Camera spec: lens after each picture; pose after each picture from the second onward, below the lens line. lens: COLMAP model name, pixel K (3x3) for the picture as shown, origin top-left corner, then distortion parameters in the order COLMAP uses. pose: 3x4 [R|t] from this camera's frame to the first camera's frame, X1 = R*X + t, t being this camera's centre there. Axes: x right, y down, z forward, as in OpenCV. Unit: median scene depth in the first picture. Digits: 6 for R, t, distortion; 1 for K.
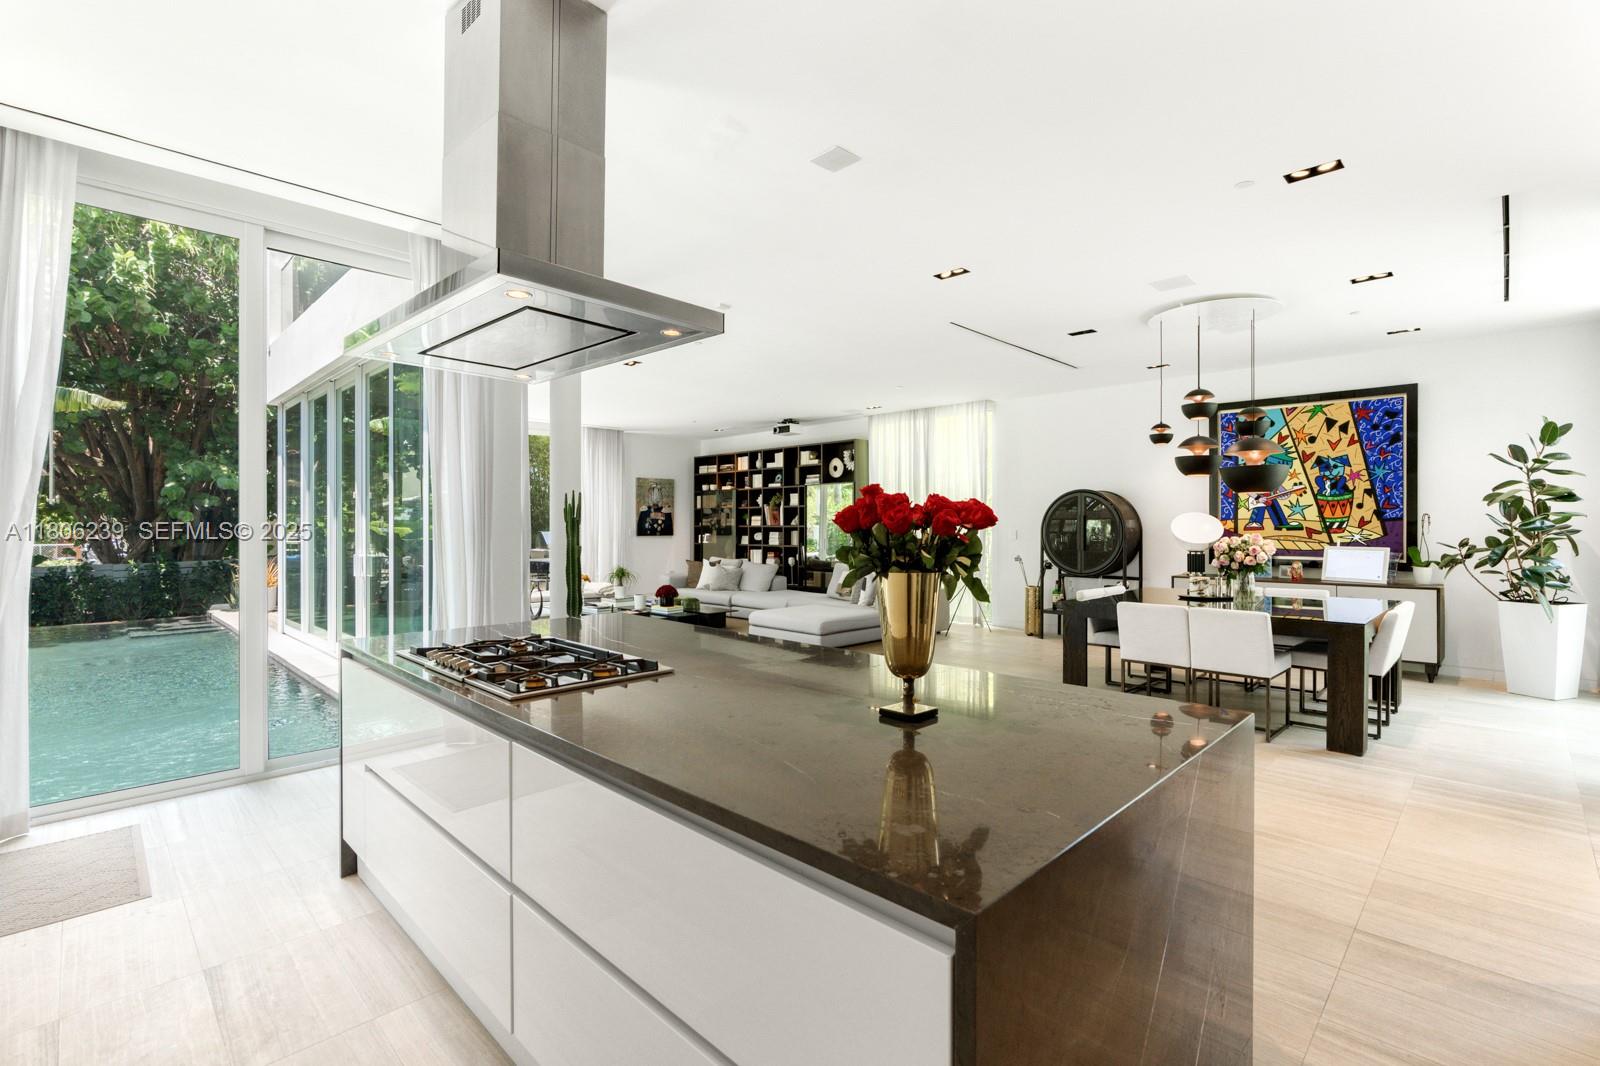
lens RADIAL K [[728.6, 0, 800.0], [0, 728.6, 533.0], [0, 0, 1]] dist [-0.001986, 0.000230]
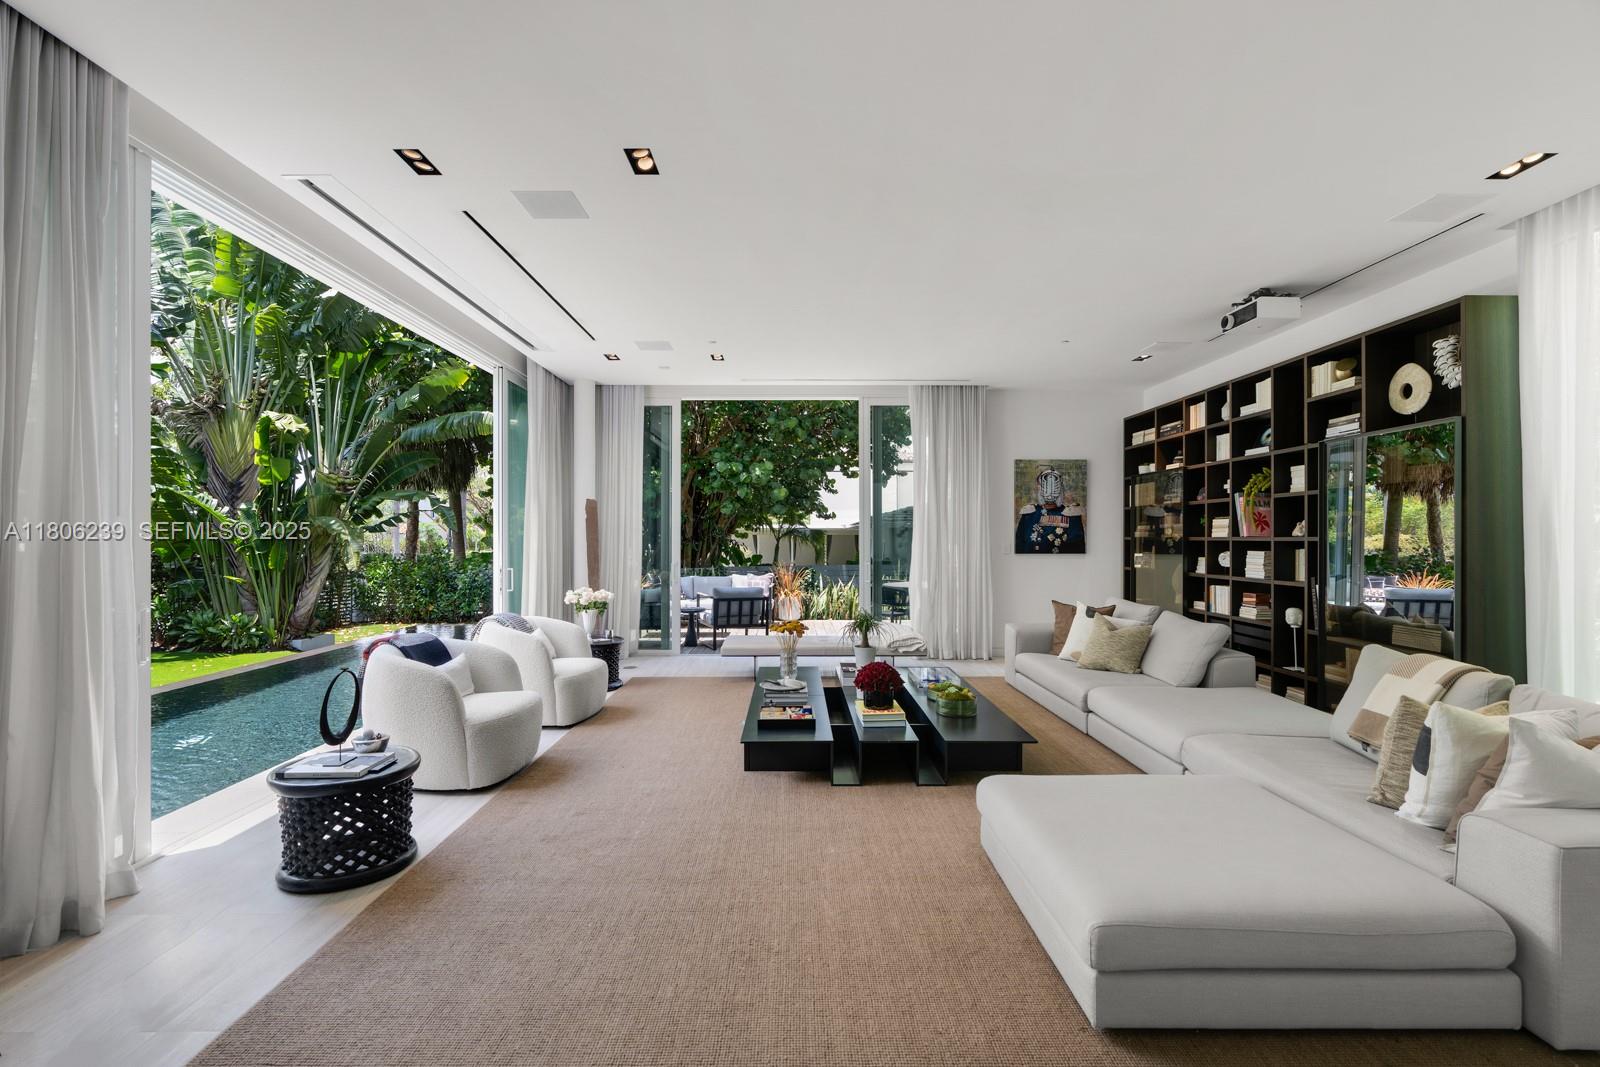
lens RADIAL K [[720.2, 0, 800.0], [0, 720.2, 533.5], [0, 0, 1]] dist [0.002140, 0.000918]
pose [[0.713265, -0.002697, -0.700890, 0.080192], [-0.006486, 0.999924, -0.010448, -0.005788], [0.700865, 0.011999, 0.713193, 0.456733]]
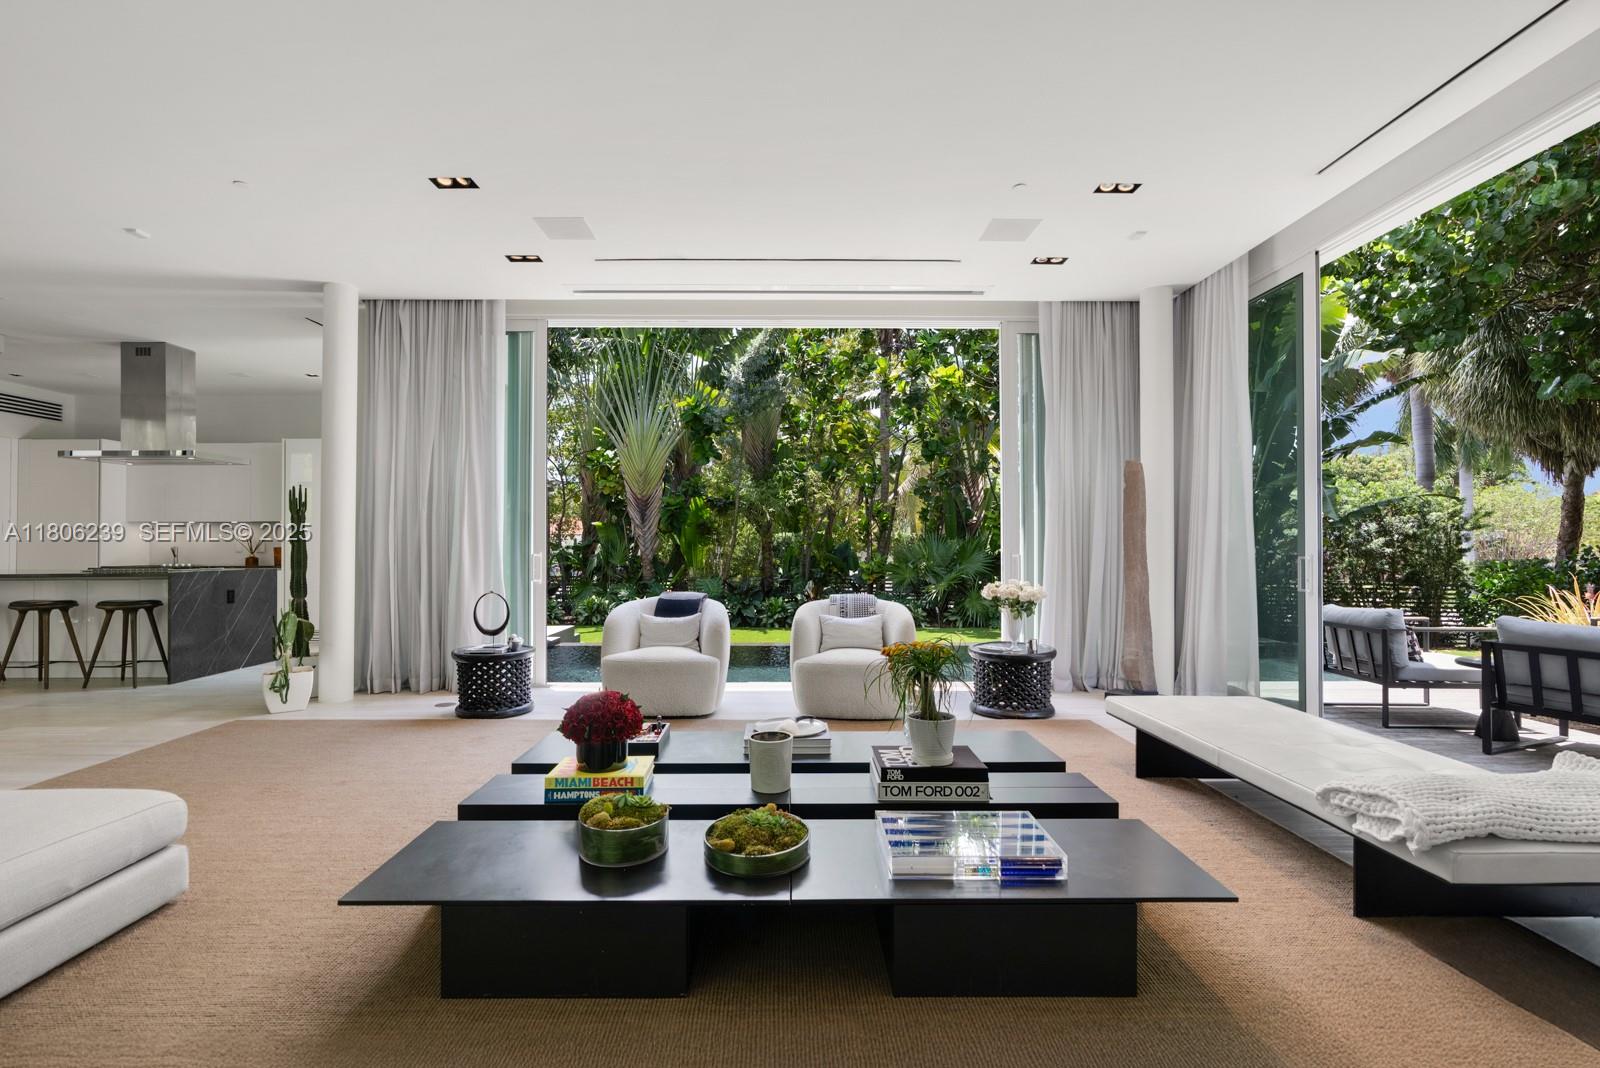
lens RADIAL K [[715.7, 0, 873.7], [0, 715.7, 531.7], [0, 0, 1]] dist [-0.003206, -0.000131]
pose [[-0.703254, -0.008002, -0.710894, -0.054610], [-0.005334, 0.999968, -0.005979, 0.005395], [0.710919, -0.000413, -0.703274, 0.930675]]
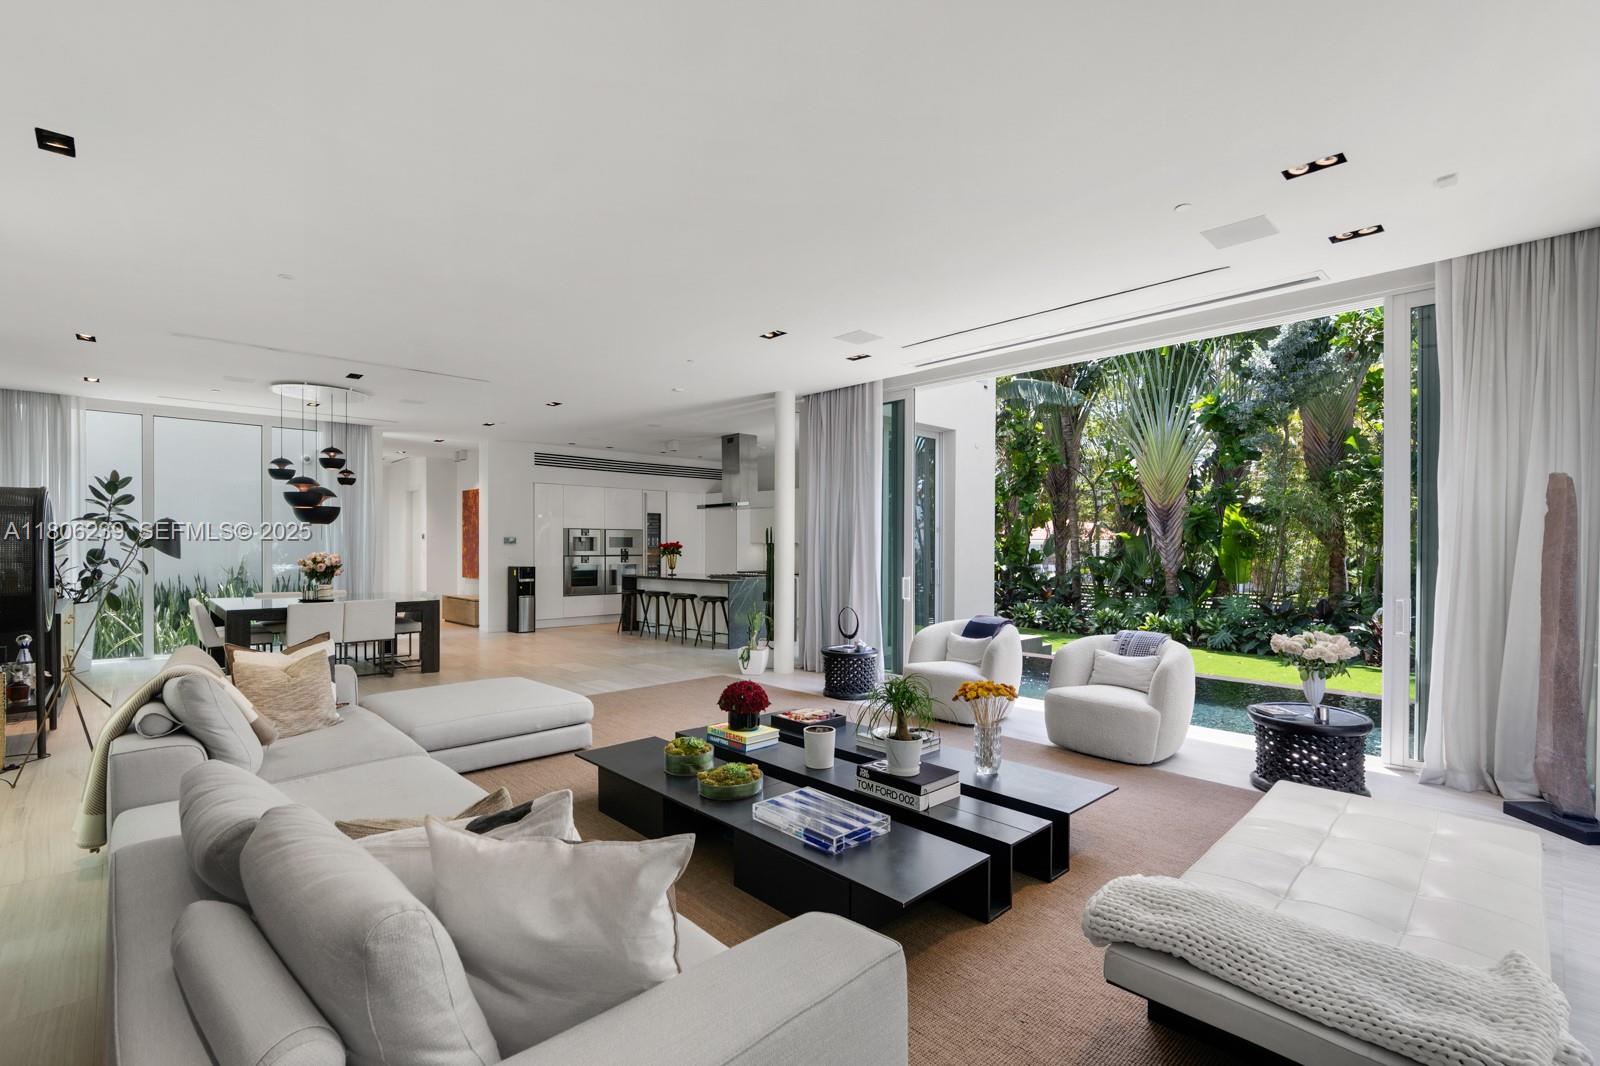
lens RADIAL K [[728.6, 0, 800.0], [0, 728.6, 533.0], [0, 0, 1]] dist [-0.001986, 0.000230]
pose [[-0.999485, -0.006467, 0.031444, -0.174318], [-0.006805, 0.999920, -0.010665, -0.011694], [-0.031372, -0.010874, -0.999449, 1.052952]]
